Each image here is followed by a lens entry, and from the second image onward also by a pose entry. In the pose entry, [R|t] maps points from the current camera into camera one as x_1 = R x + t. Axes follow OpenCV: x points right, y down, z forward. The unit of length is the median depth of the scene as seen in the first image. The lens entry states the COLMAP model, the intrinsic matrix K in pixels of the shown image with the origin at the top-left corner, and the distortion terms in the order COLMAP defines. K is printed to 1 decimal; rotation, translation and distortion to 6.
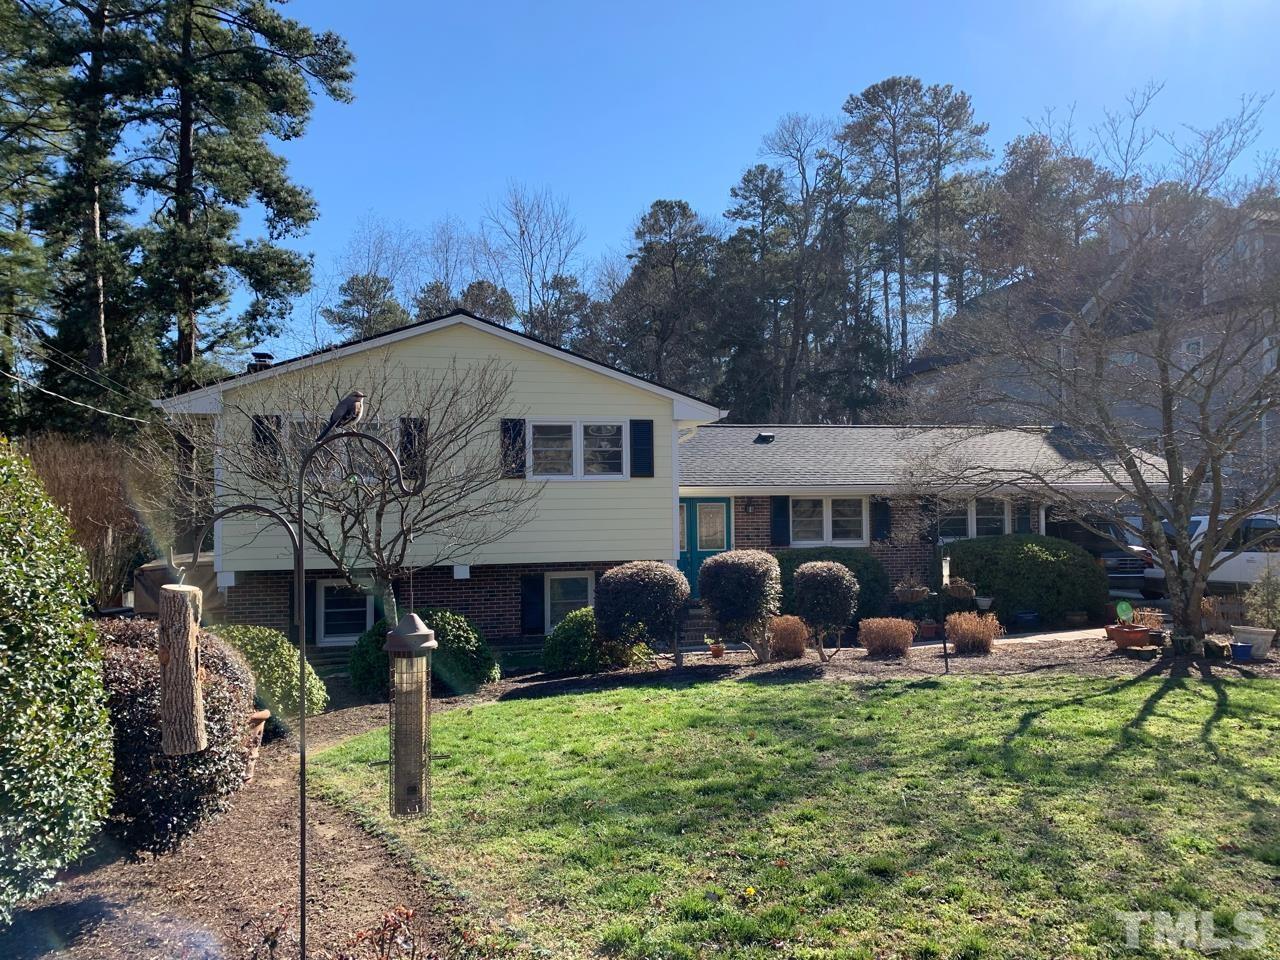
lens RADIAL K [[951.9, 0, 640.1], [0, 951.9, 503.0], [0, 0, 1]] dist [0.039069, -0.002981]
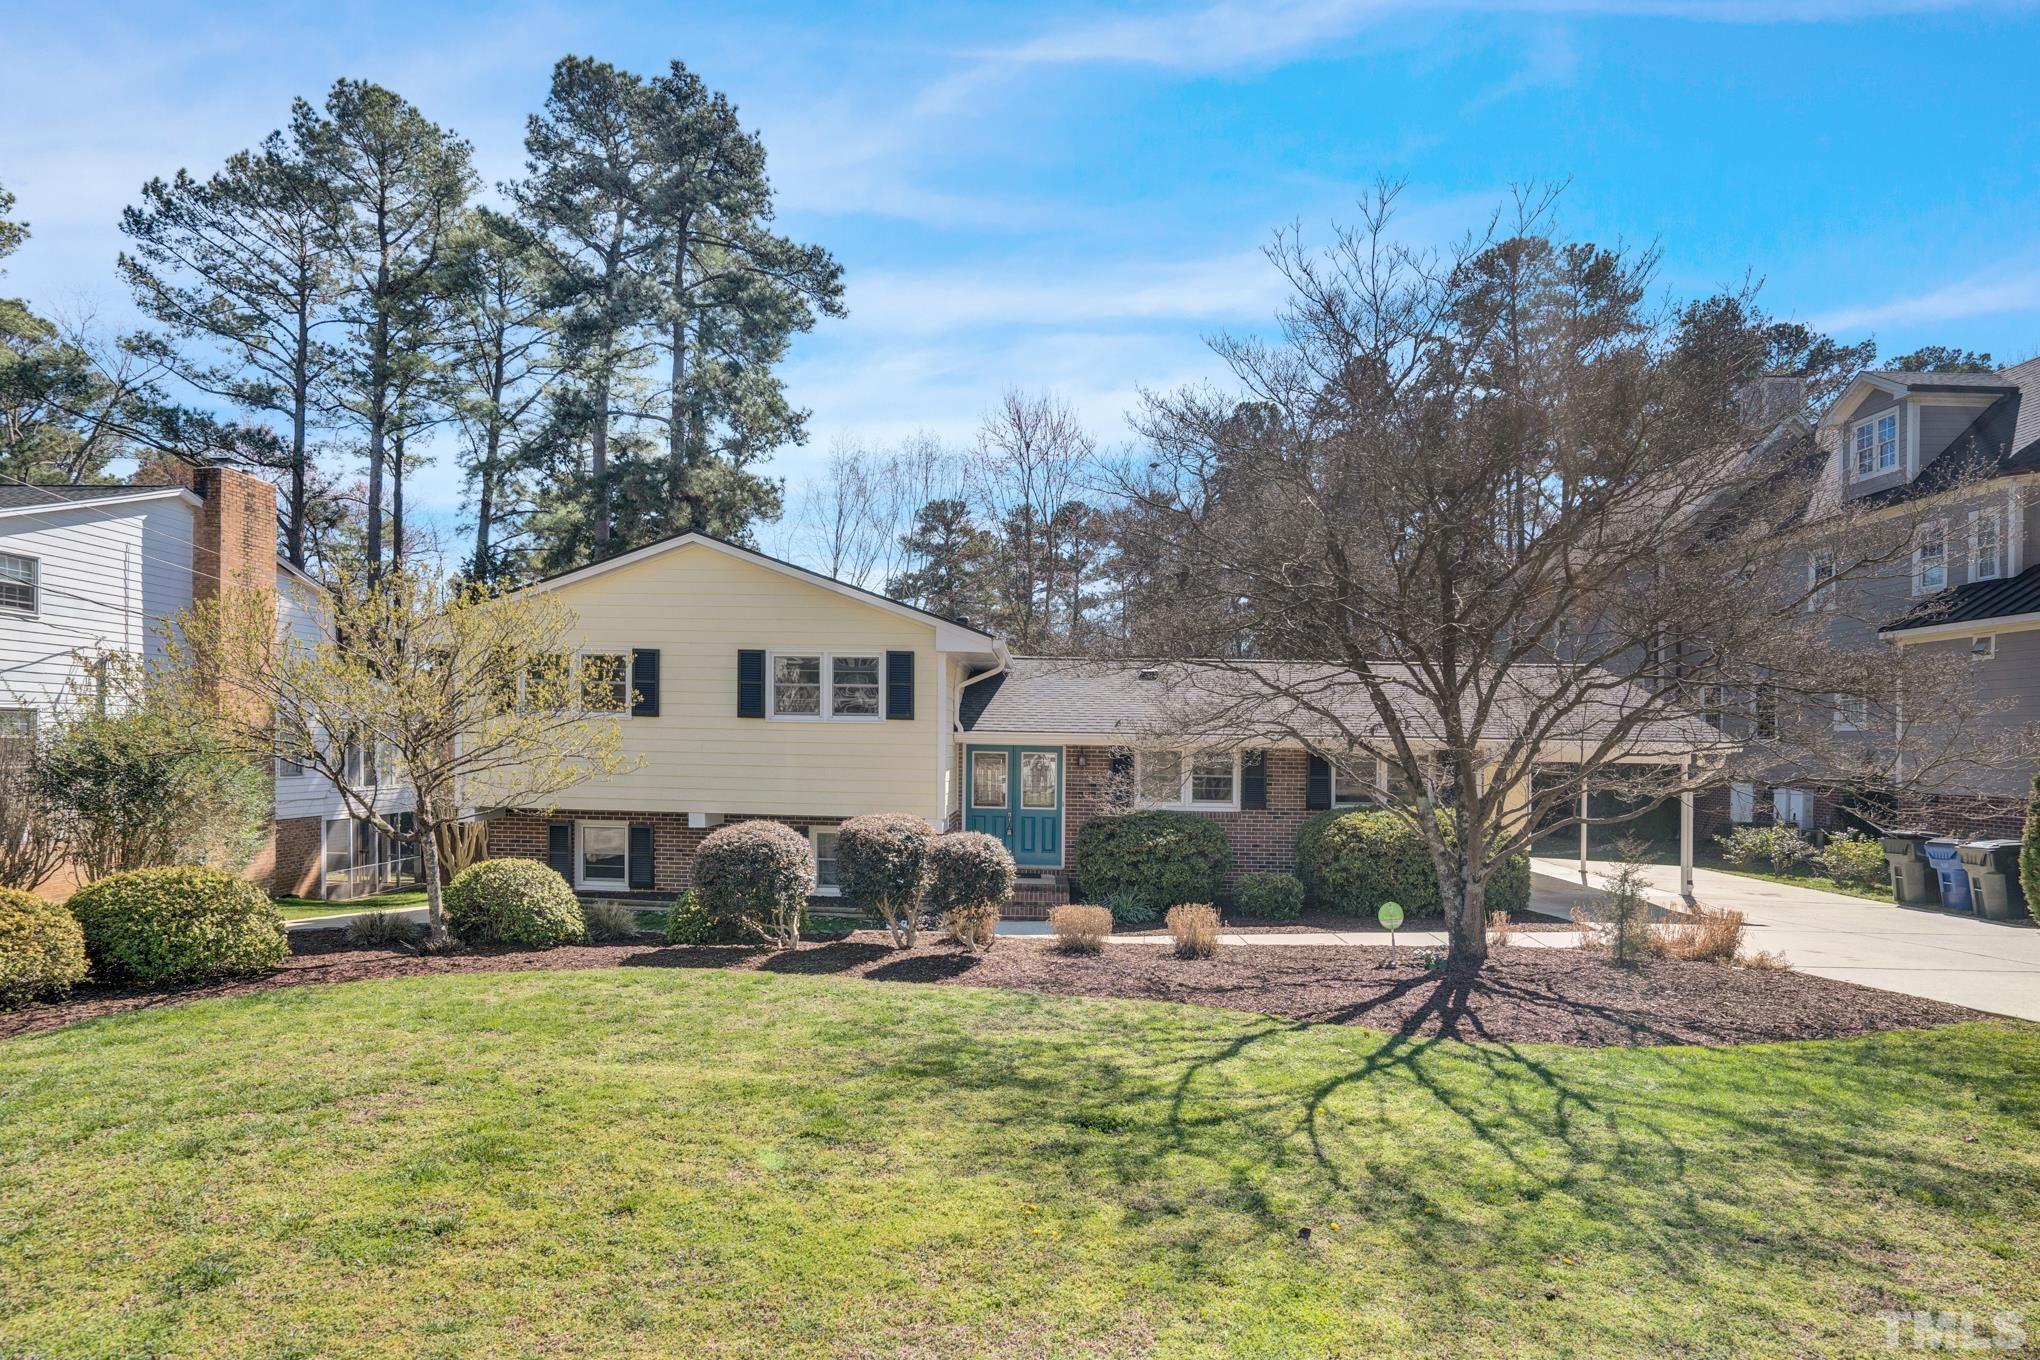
lens RADIAL K [[1026.1, 0, 1017.1], [0, 1026.1, 776.4], [0, 0, 1]] dist [-0.023930, 0.019078]
pose [[0.966880, 0.037023, -0.252531, 0.143859], [-0.028685, 0.998917, 0.036621, -0.005489], [0.253614, -0.028164, 0.966896, 0.058635]]
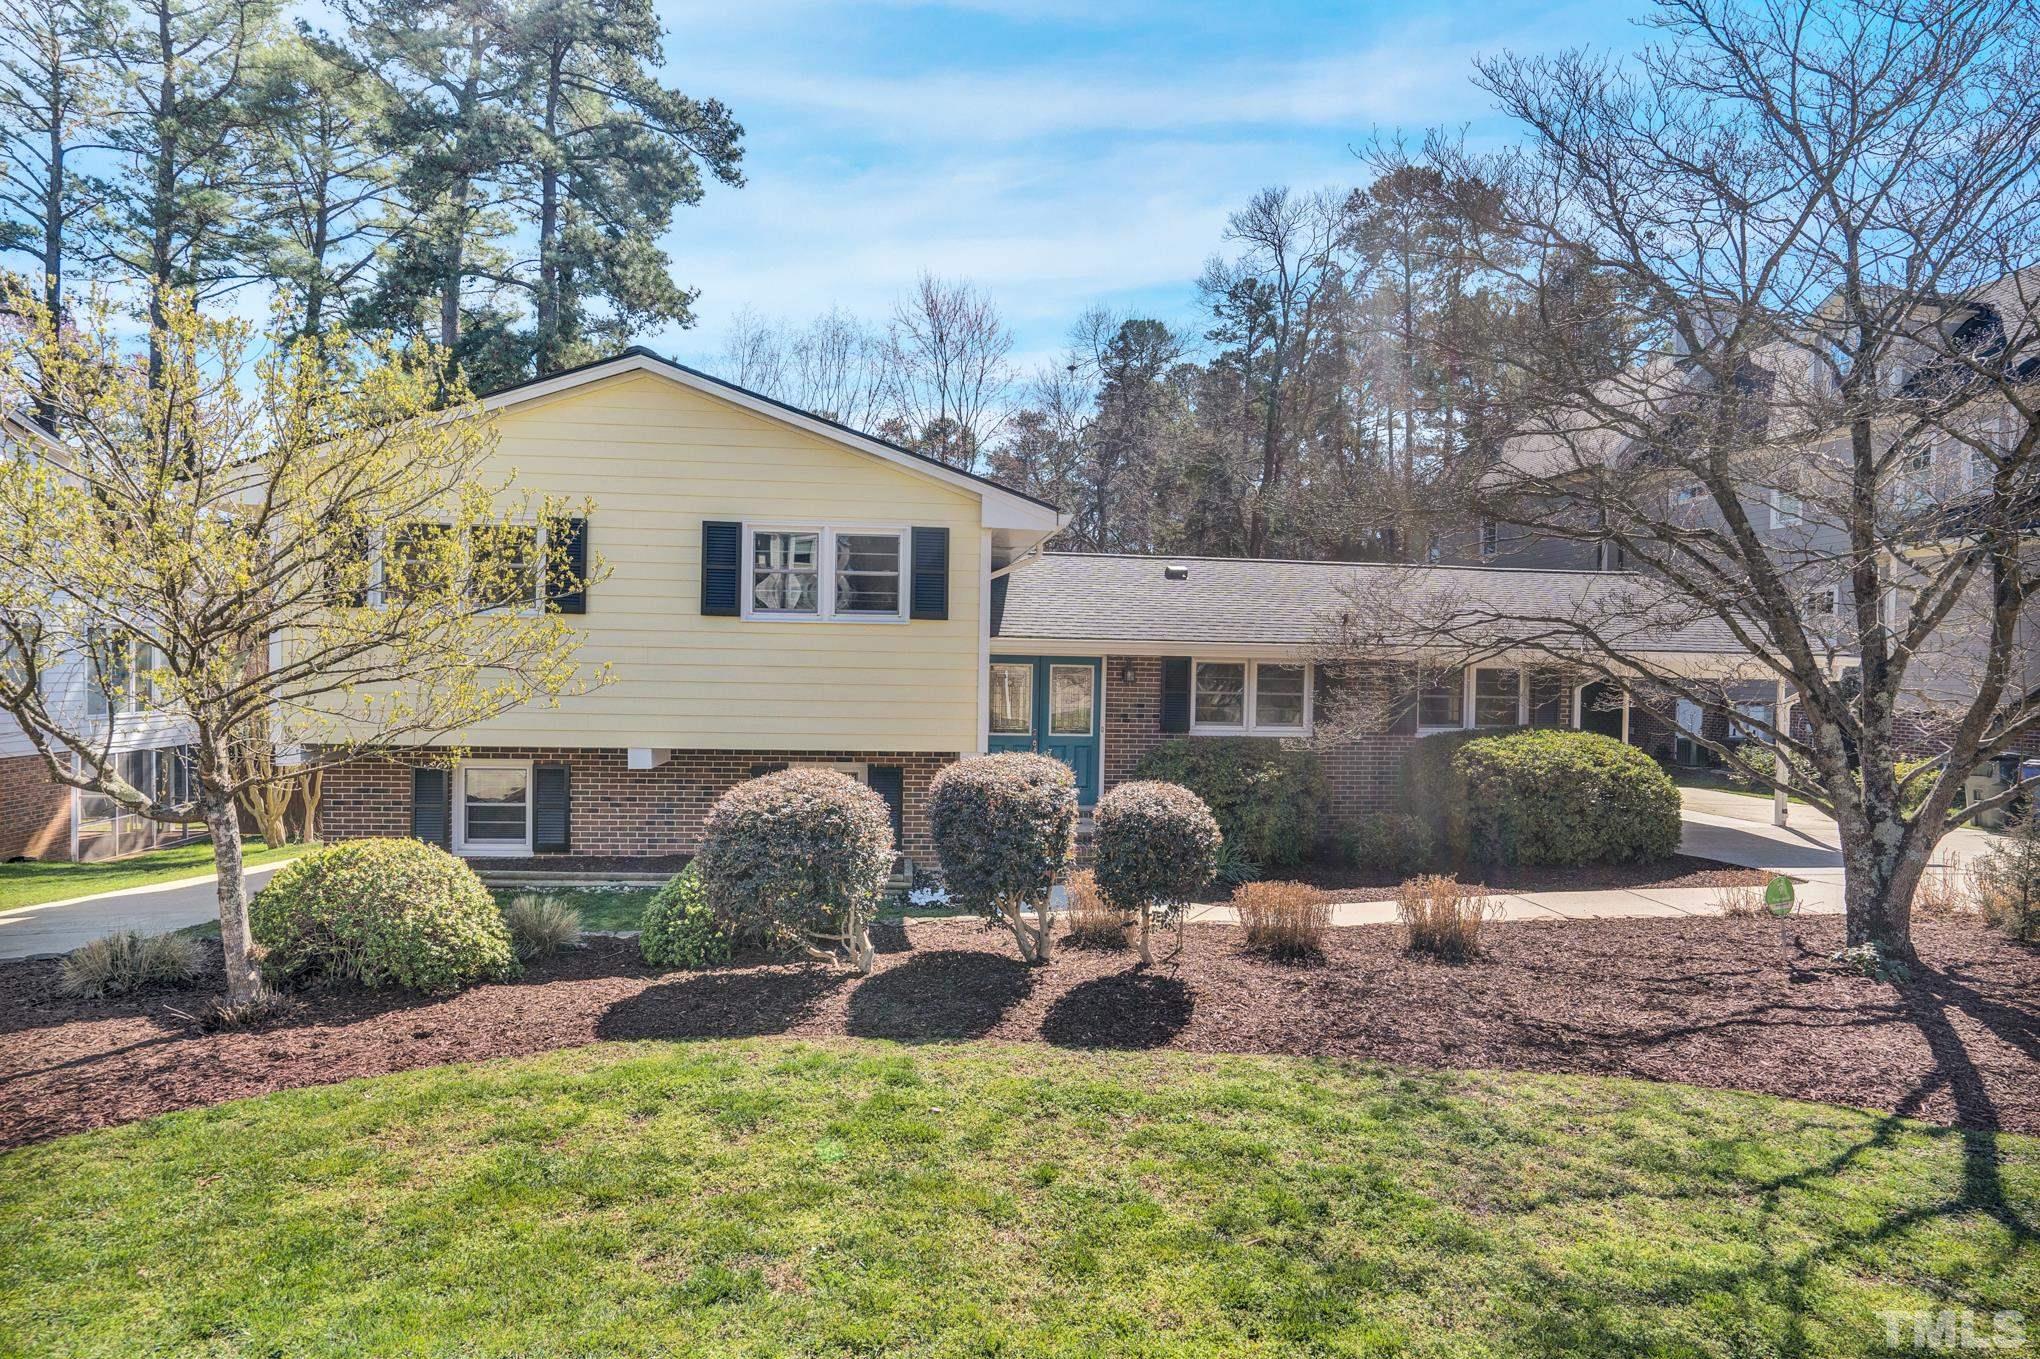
lens RADIAL K [[1003.2, 0, 1028.1], [0, 1003.2, 684.5], [0, 0, 1]] dist [-0.030405, 0.017582]
pose [[0.994451, 0.031287, -0.100444, 0.057370], [-0.029265, 0.999339, 0.021546, -0.000183], [0.101052, -0.018487, 0.994709, 0.147191]]
